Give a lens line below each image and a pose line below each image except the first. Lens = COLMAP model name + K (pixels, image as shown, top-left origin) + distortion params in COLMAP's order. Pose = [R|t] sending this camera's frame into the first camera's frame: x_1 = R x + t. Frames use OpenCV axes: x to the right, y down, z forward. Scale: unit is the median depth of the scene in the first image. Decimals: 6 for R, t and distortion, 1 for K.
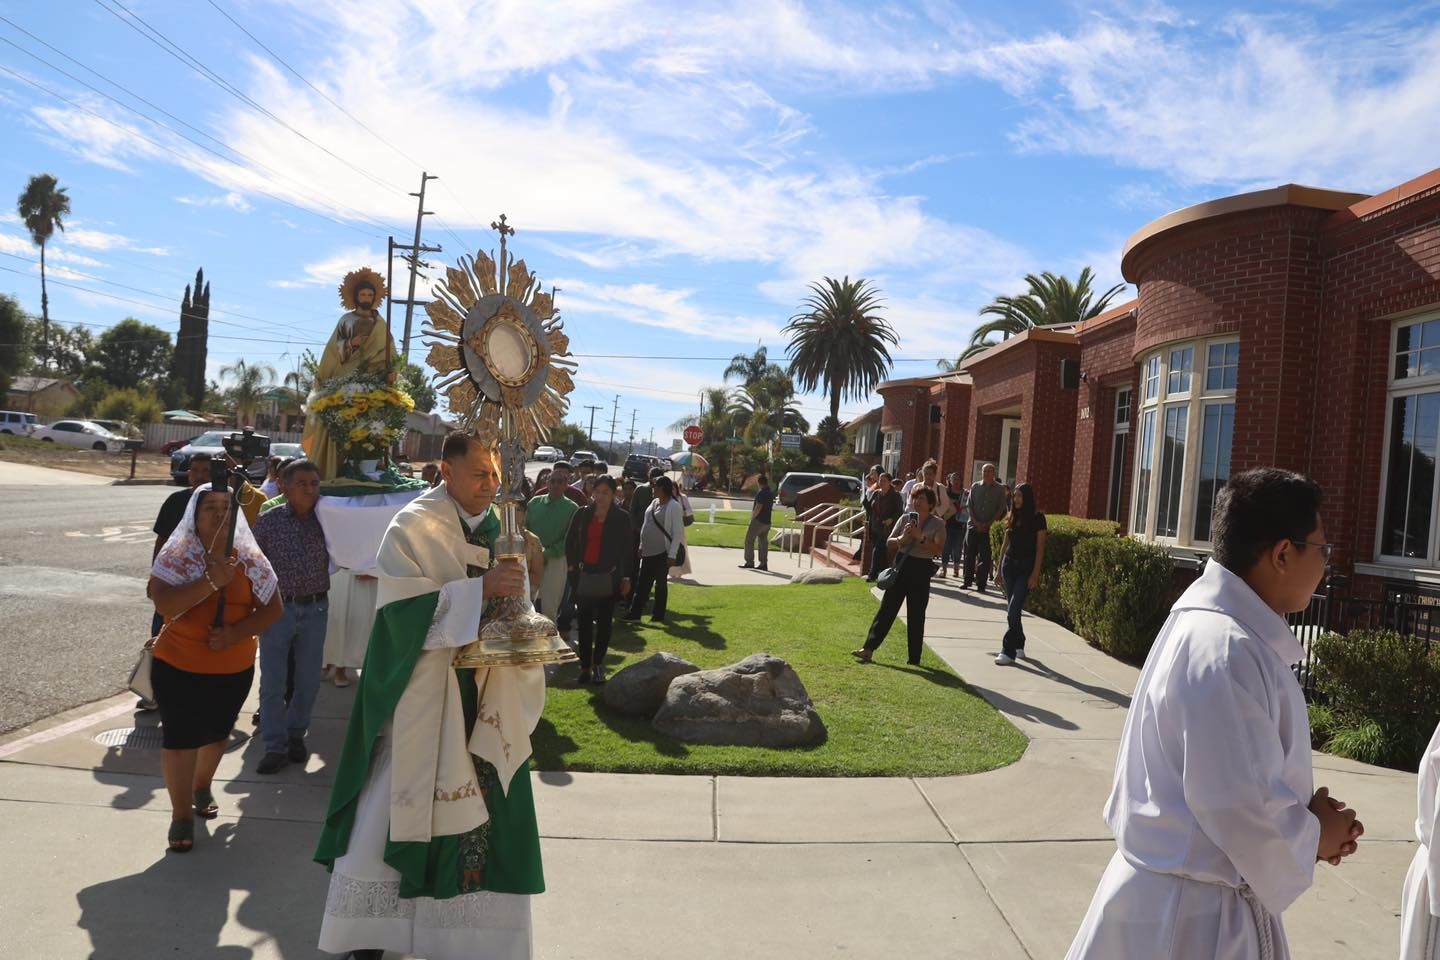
lens RADIAL K [[1275.4, 0, 720.0], [0, 1275.4, 480.0], [0, 0, 1]] dist [-0.001615, -0.001567]
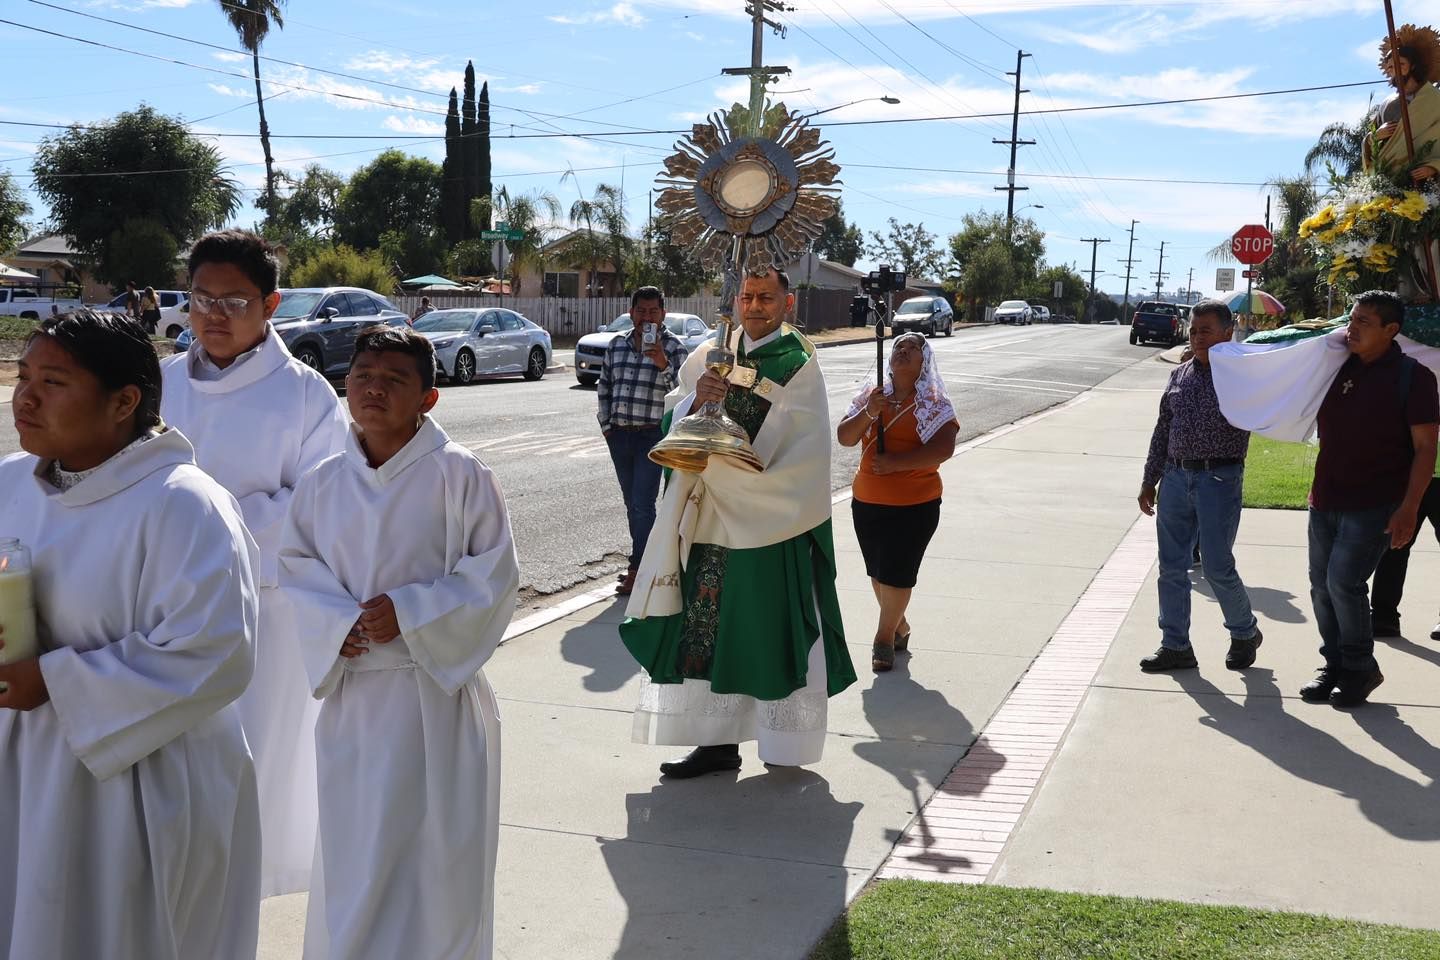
lens RADIAL K [[1616.3, 0, 724.3], [0, 1616.3, 498.2], [0, 0, 1]] dist [-0.011455, 0.267378]
pose [[0.942114, -0.023604, -0.334461, -0.003025], [0.052722, 0.995539, 0.078249, 0.001403], [0.331122, -0.091353, 0.939155, 0.175294]]
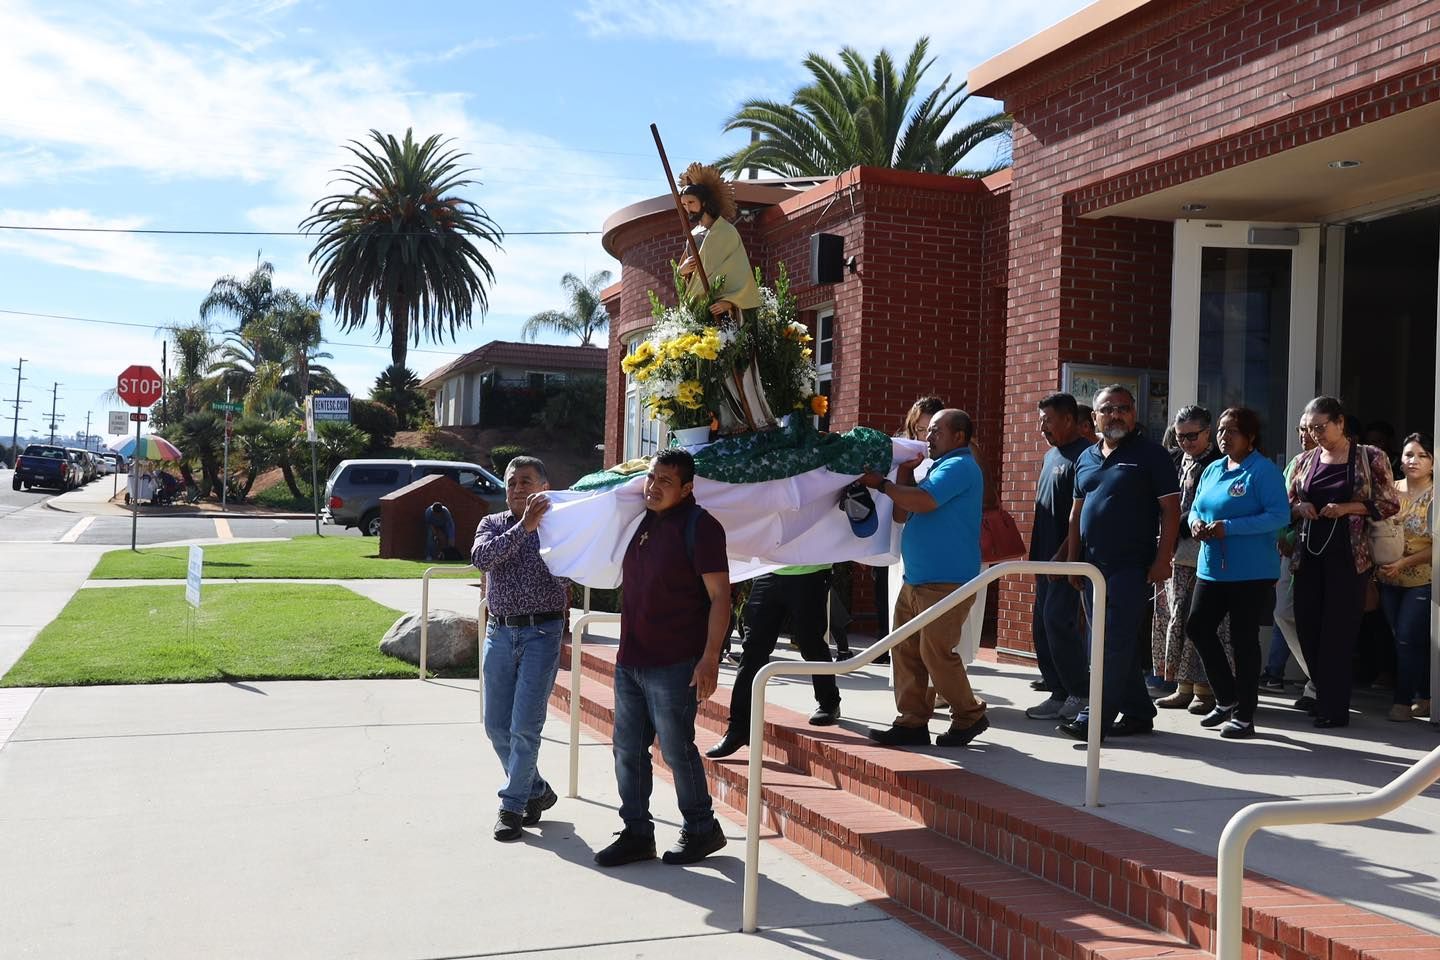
lens RADIAL K [[1616.3, 0, 724.3], [0, 1616.3, 498.2], [0, 0, 1]] dist [-0.011455, 0.267378]
pose [[0.950626, -0.052669, 0.305838, -0.000621], [0.048233, 0.998593, 0.022050, 0.001542], [-0.306569, -0.006209, 0.951828, 0.197993]]
